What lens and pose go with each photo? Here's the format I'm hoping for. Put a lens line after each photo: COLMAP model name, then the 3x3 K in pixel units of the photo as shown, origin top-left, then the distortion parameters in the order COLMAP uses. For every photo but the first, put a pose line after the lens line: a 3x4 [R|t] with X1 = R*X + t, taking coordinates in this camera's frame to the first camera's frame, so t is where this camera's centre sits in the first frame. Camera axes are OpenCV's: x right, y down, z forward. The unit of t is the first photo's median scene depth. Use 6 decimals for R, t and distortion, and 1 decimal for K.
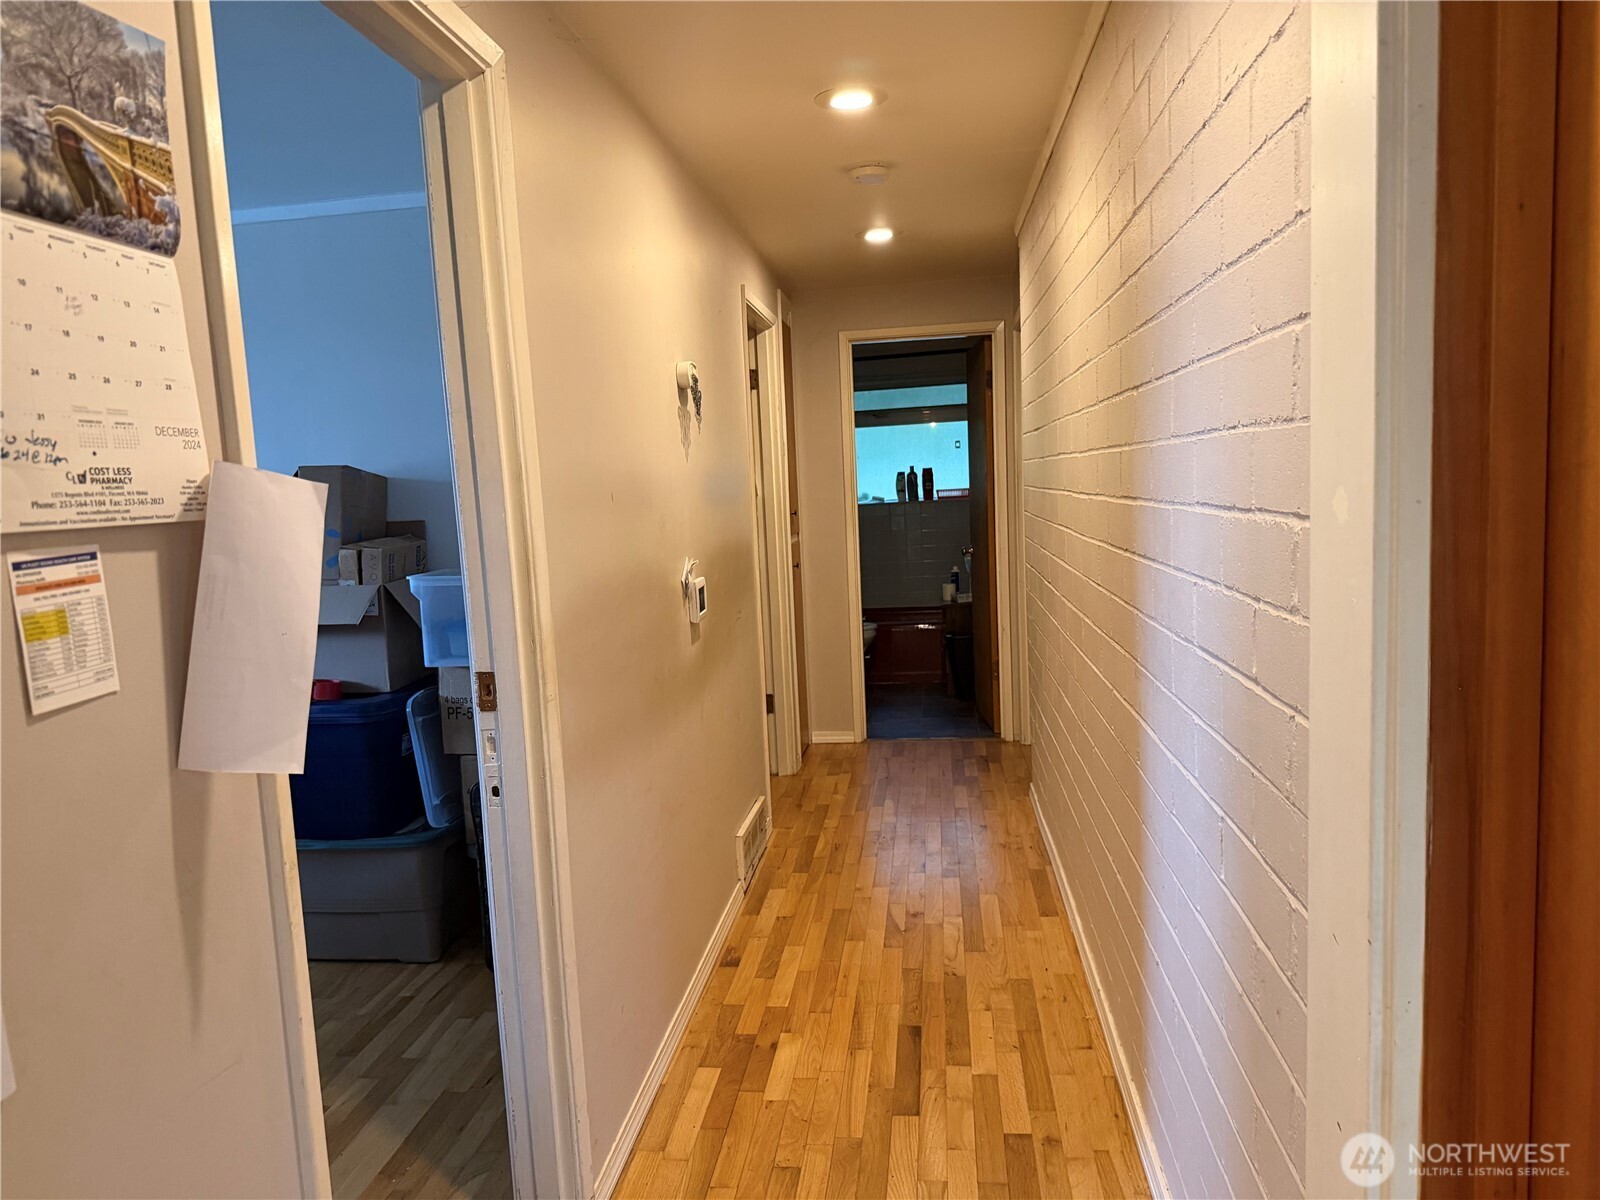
lens RADIAL K [[1130.2, 0, 801.5], [0, 1130.2, 596.9], [0, 0, 1]] dist [0.036238, -0.044735]
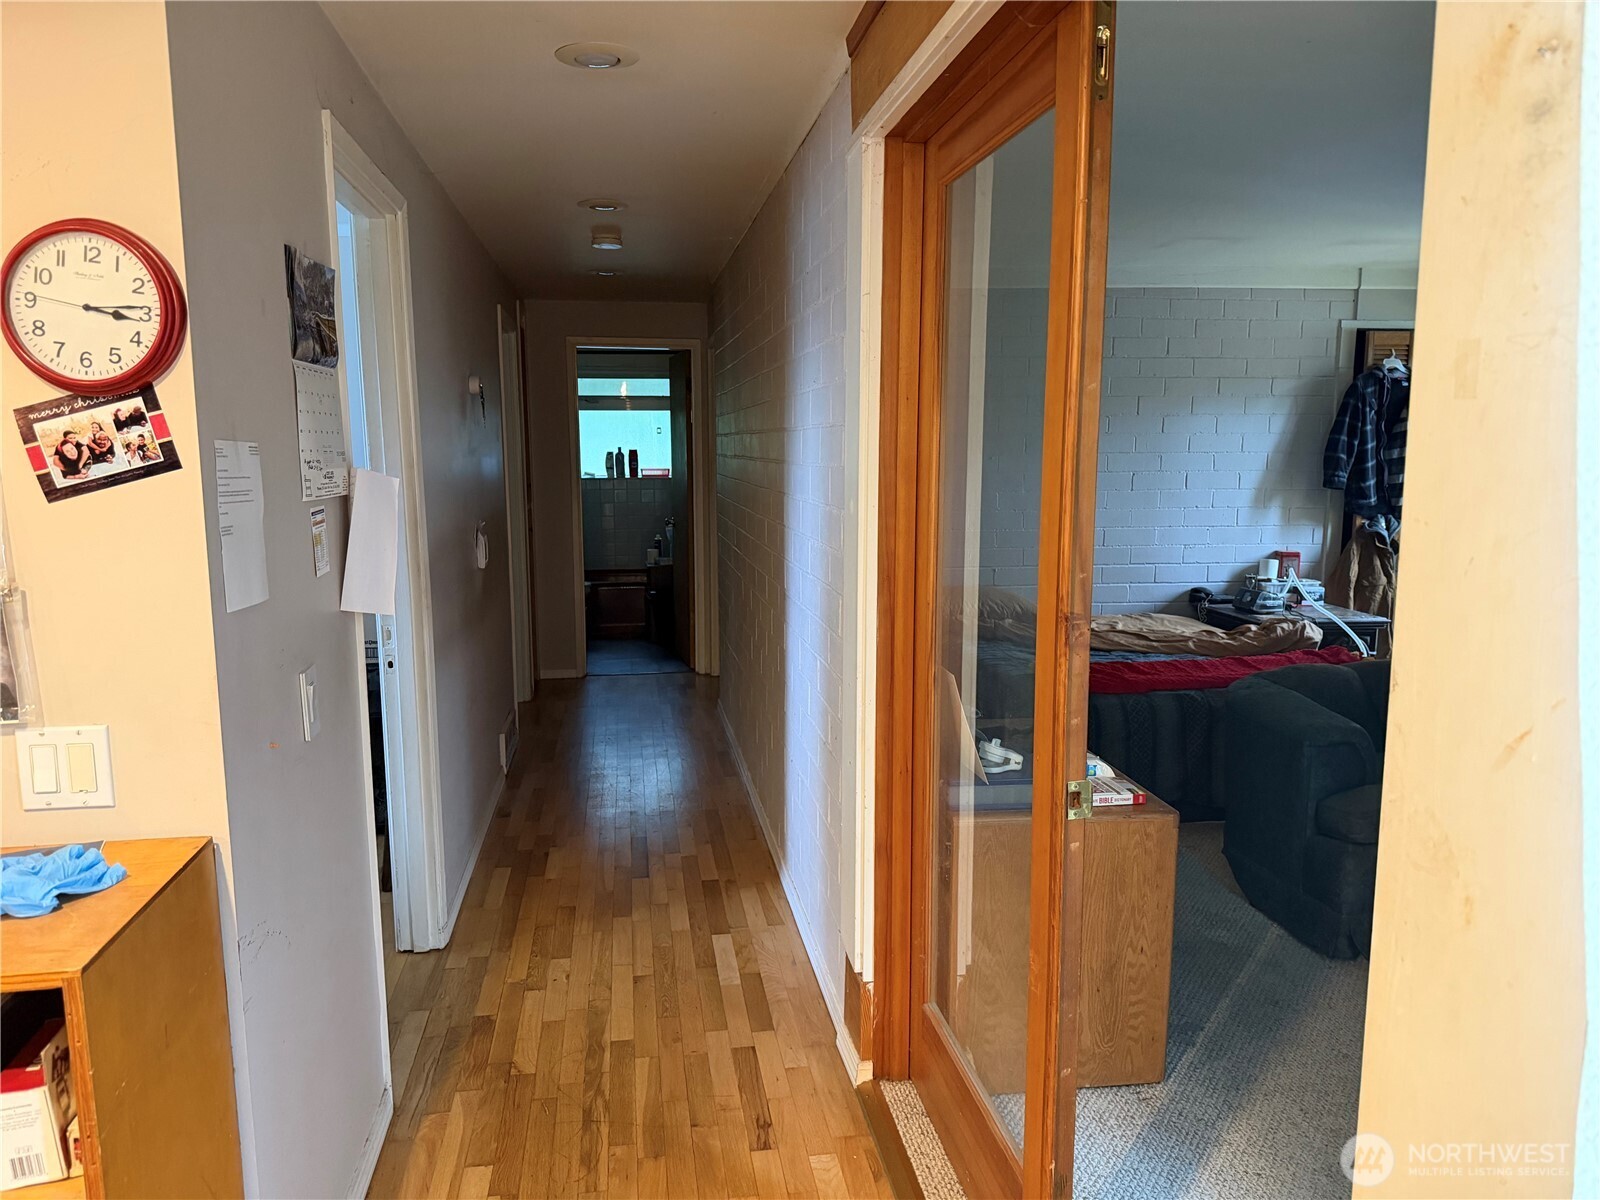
lens RADIAL K [[1130.2, 0, 799.0], [0, 1130.2, 607.2], [0, 0, 1]] dist [0.036238, -0.044735]
pose [[0.962926, 0.008059, 0.269644, -0.044510], [-0.017119, 0.999365, 0.031265, 0.009784], [-0.269220, -0.034722, 0.962452, -0.202669]]
